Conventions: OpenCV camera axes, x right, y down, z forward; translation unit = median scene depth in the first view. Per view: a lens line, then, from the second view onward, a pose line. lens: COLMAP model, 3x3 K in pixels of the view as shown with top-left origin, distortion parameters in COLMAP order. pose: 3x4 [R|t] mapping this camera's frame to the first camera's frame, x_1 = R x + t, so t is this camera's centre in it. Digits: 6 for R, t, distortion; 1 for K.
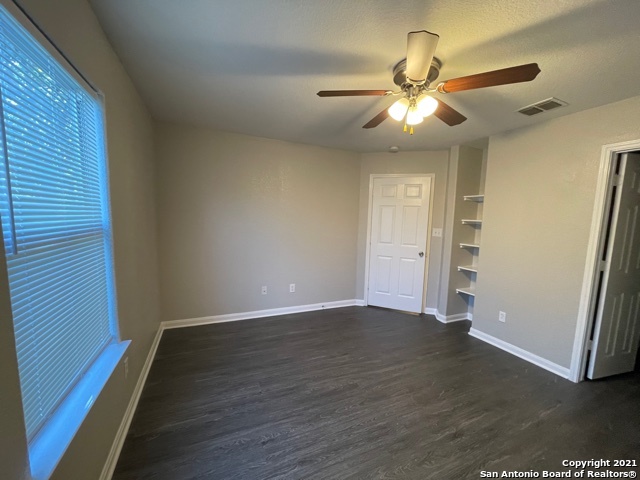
lens RADIAL K [[257.1, 0, 318.3], [0, 257.1, 242.6], [0, 0, 1]] dist [-0.001892, -0.000251]
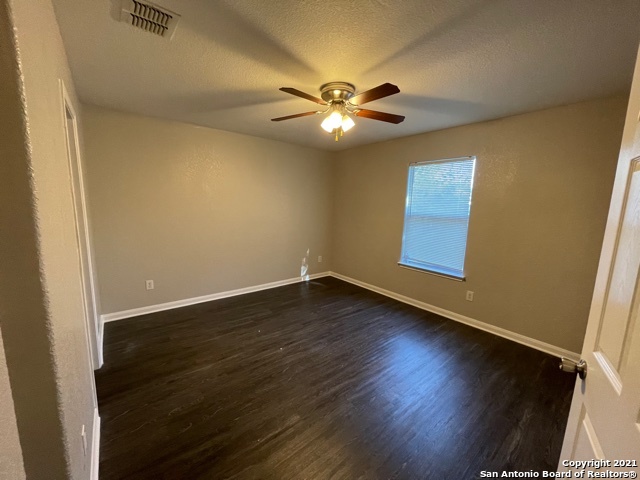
lens RADIAL K [[257.1, 0, 318.3], [0, 257.1, 242.6], [0, 0, 1]] dist [-0.001892, -0.000251]
pose [[-0.962418, -0.014860, -0.271165, 0.713666], [-0.084160, 0.965664, 0.245783, -0.213222], [0.258202, 0.259368, -0.930623, 2.074408]]
